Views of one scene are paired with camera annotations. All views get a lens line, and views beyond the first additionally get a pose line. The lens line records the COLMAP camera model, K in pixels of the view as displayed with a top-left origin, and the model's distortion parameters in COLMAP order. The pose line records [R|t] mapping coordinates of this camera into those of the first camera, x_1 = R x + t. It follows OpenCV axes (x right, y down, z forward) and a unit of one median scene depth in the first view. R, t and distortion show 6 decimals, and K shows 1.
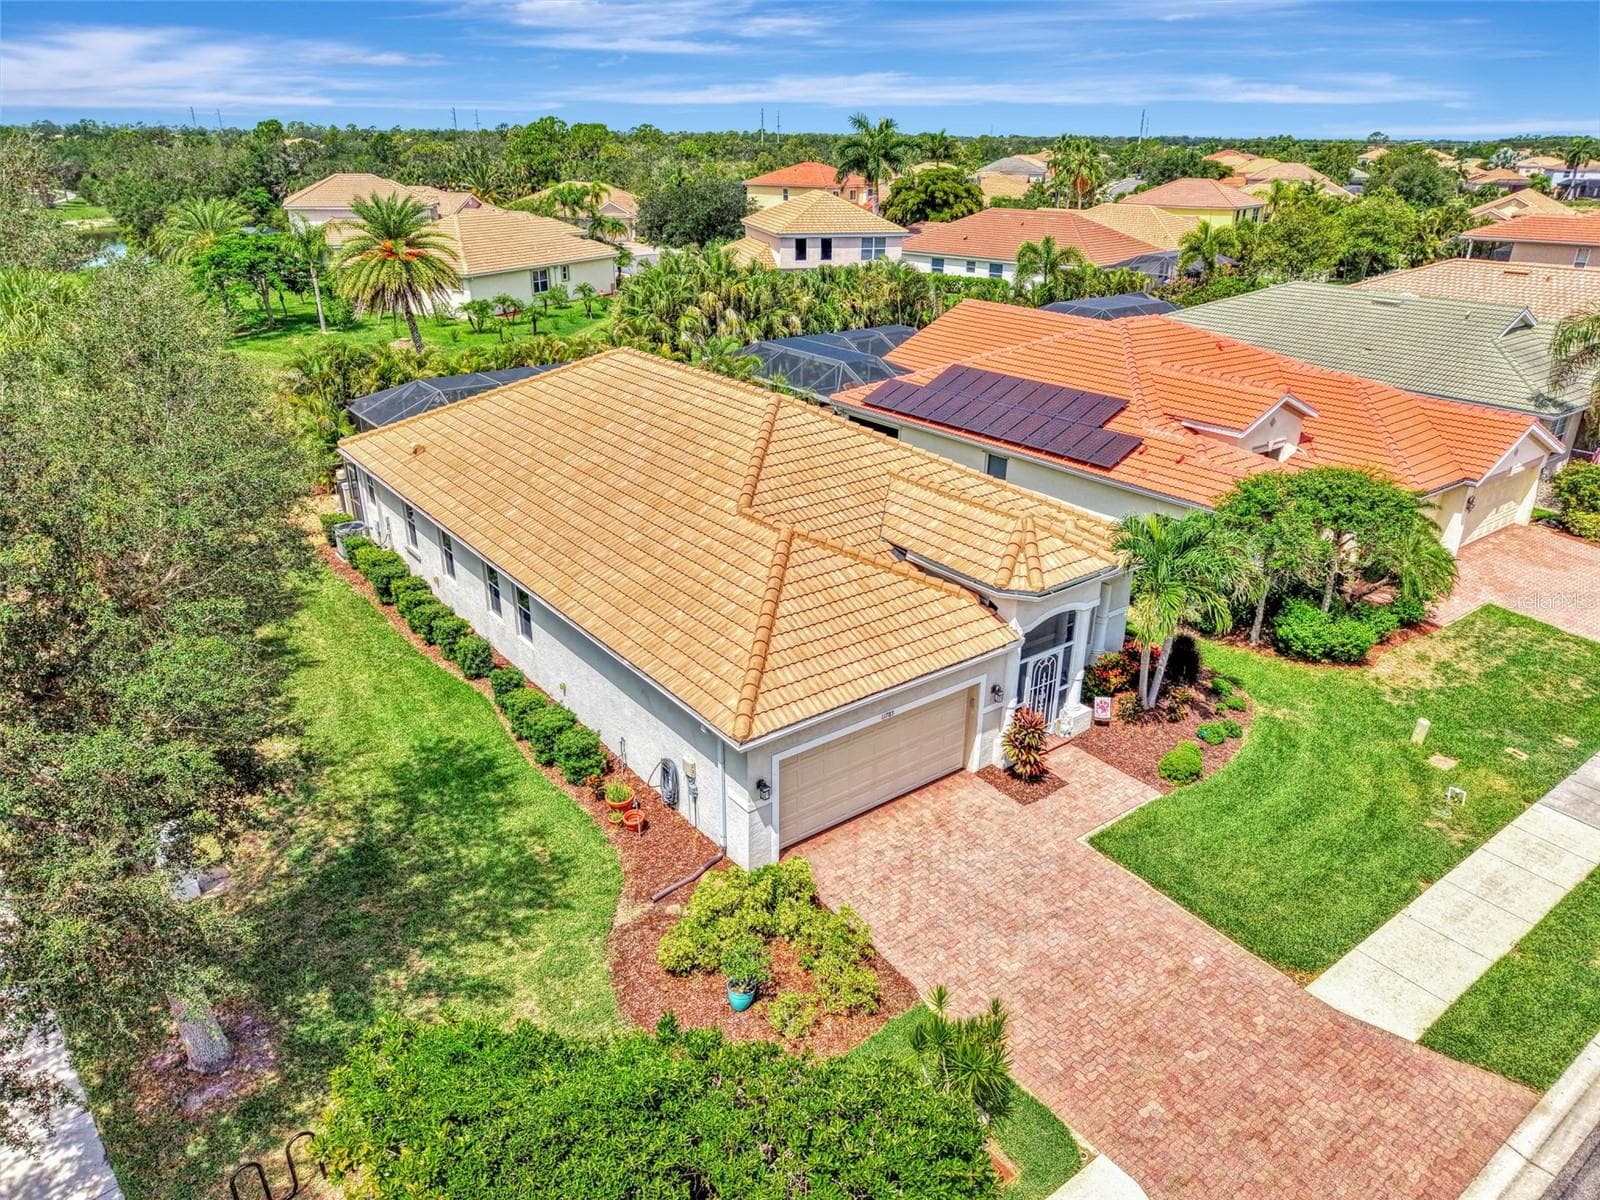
lens RADIAL K [[1087.4, 0, 800.0], [0, 1087.4, 600.0], [0, 0, 1]] dist [0.001543, -0.002873]
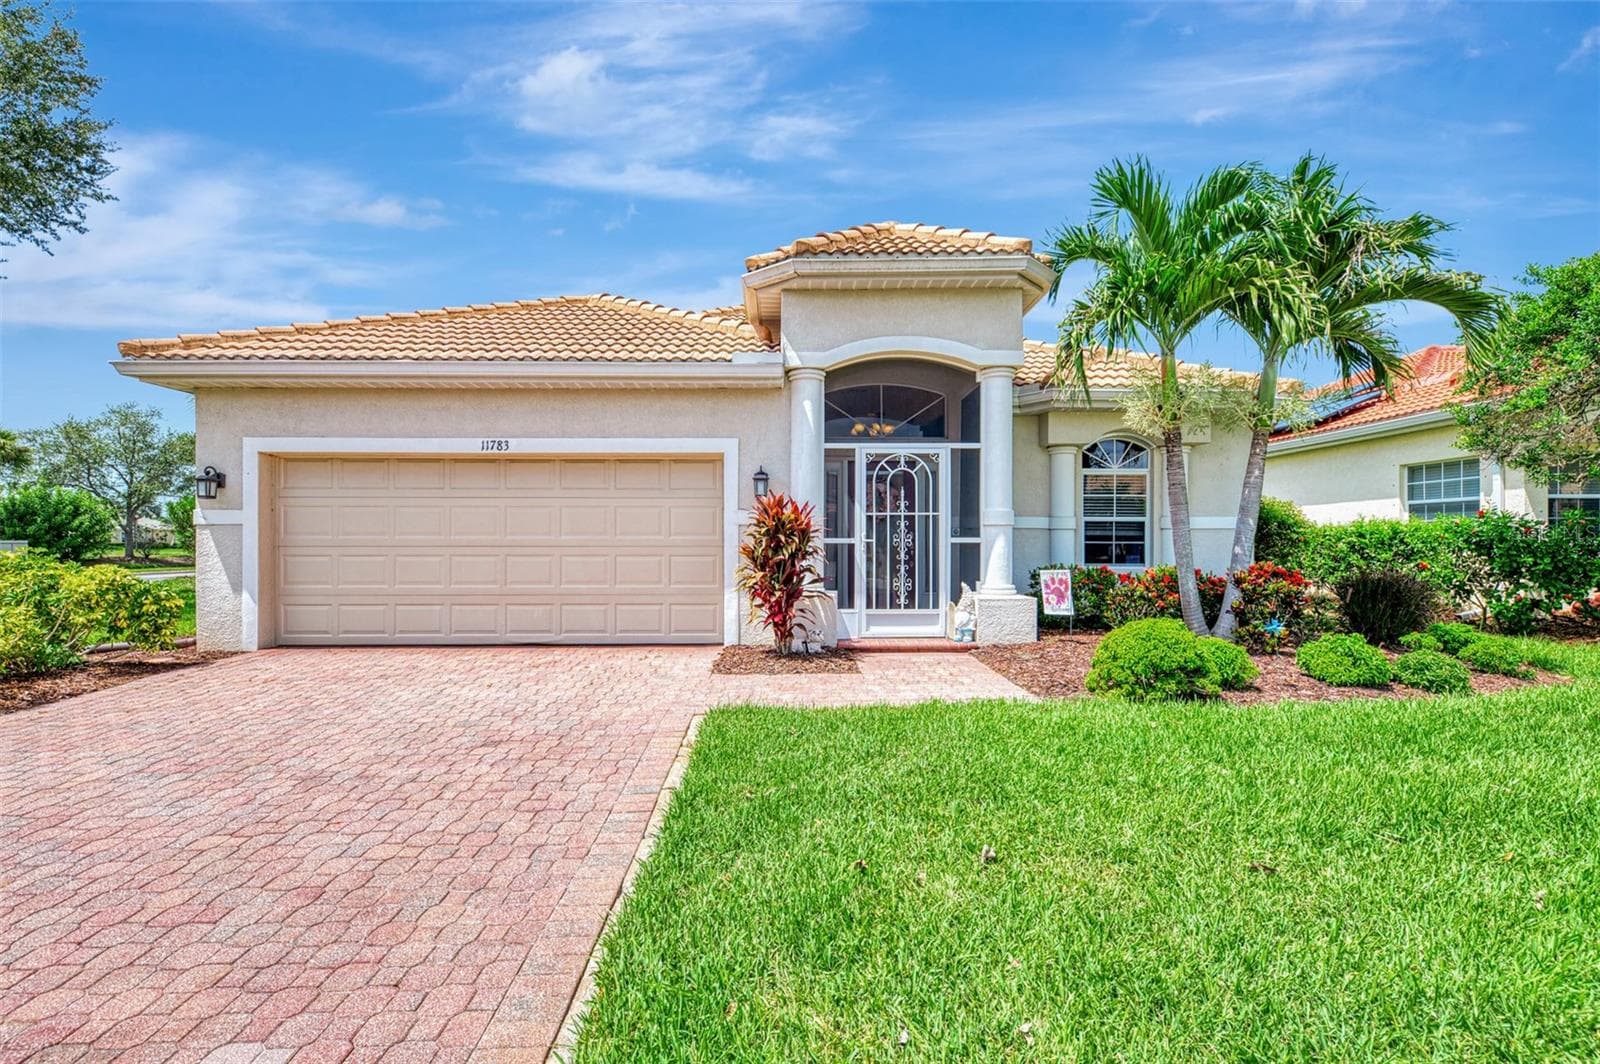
lens RADIAL K [[718.5, 0, 800.0], [0, 718.5, 532.0], [0, 0, 1]] dist [0.002533, 0.000202]
pose [[0.810649, -0.015930, -0.585316, 0.375588], [-0.225545, 0.913998, -0.337250, 0.207850], [0.540350, 0.405407, 0.737338, 0.705841]]
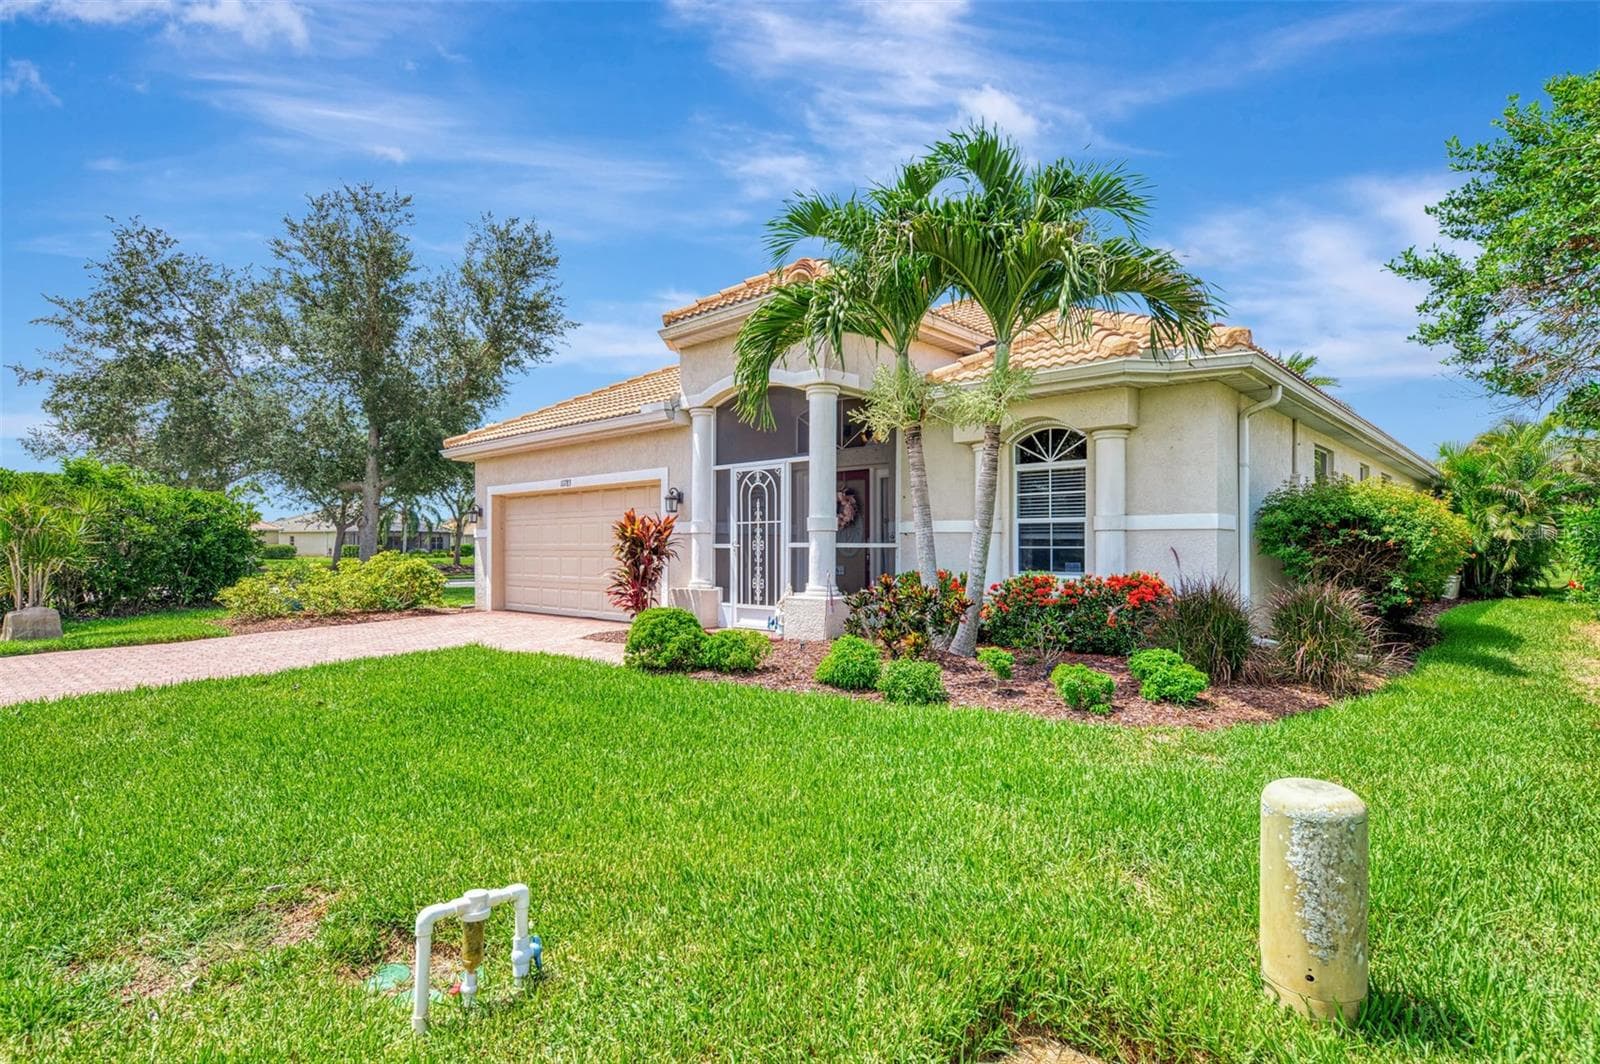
lens RADIAL K [[835.8, 0, 800.9], [0, 835.8, 536.0], [0, 0, 1]] dist [-0.000633, -0.000115]
pose [[0.179872, -0.023038, -0.983420, 0.665459], [-0.386786, 0.917545, -0.092240, 0.115519], [0.904457, 0.396965, 0.156130, 0.928830]]
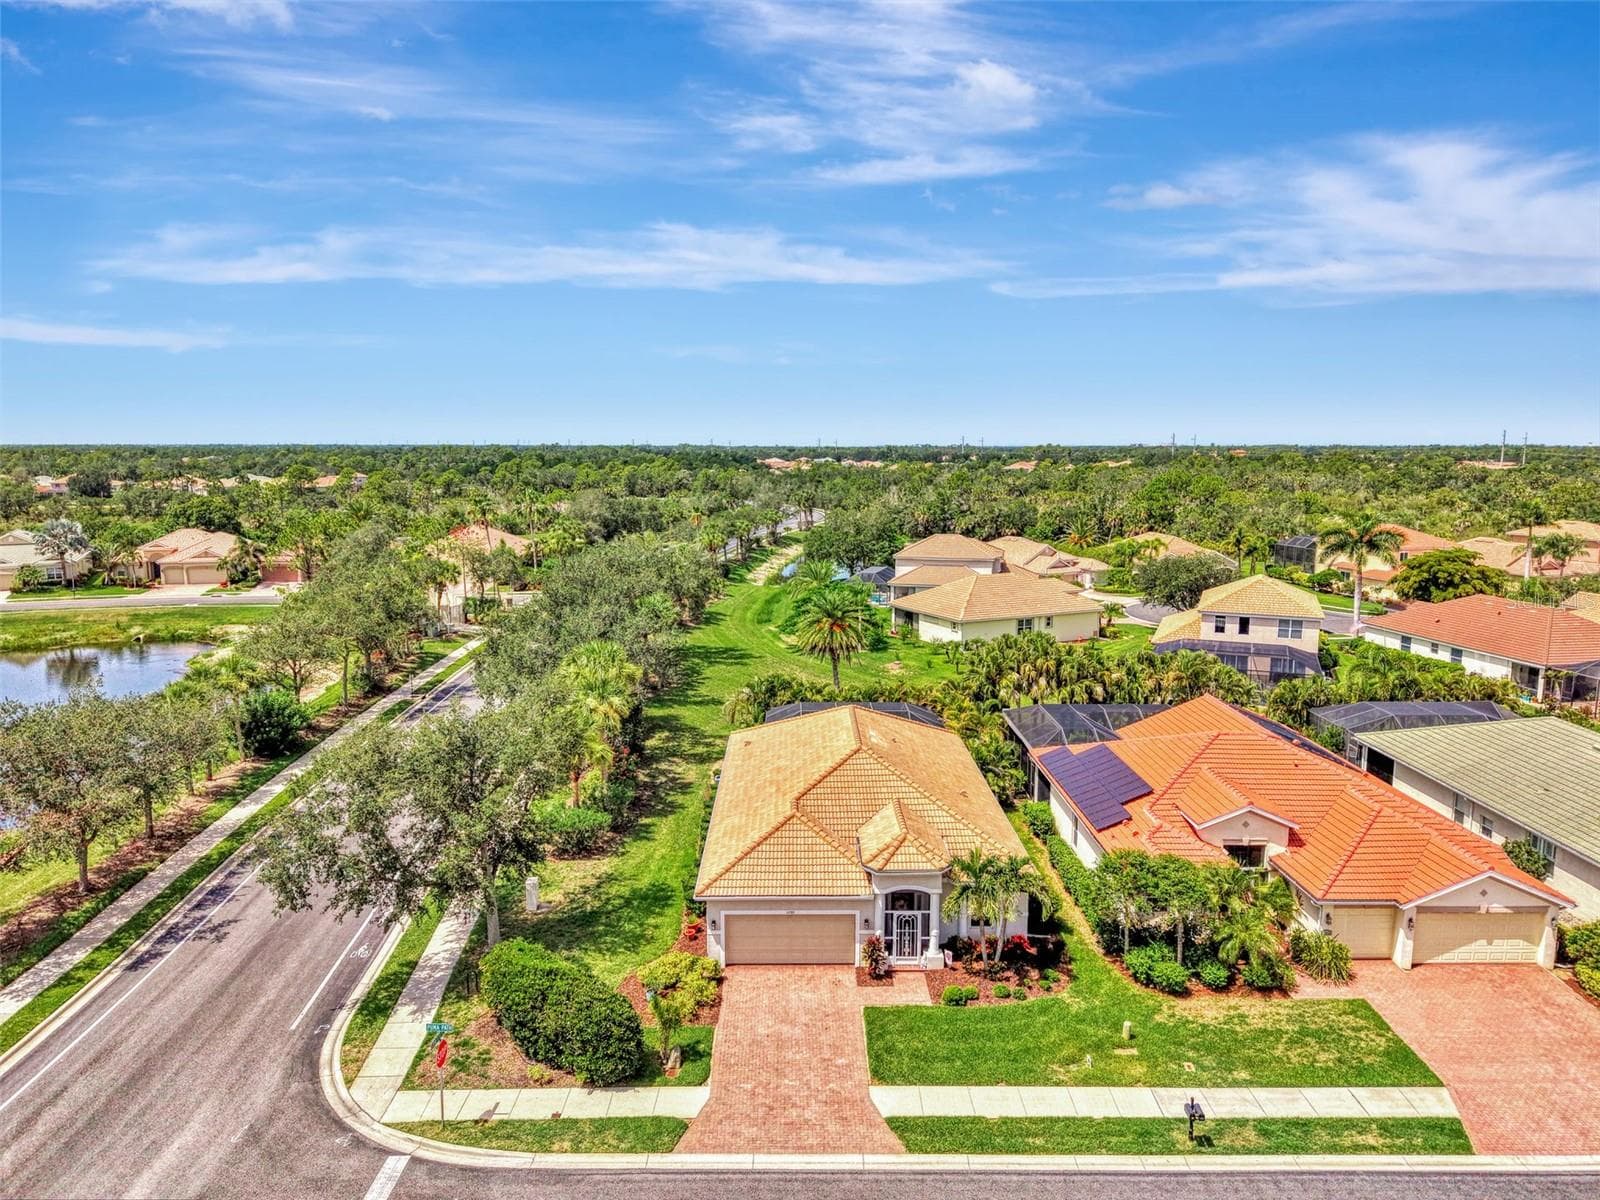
lens RADIAL K [[1087.4, 0, 800.0], [0, 1087.4, 600.0], [0, 0, 1]] dist [0.001543, -0.002873]
pose [[0.798925, 0.082358, -0.595765, 1.085945], [-0.231911, 0.956160, -0.178816, -0.081178], [0.554920, 0.281025, 0.783000, -0.652458]]
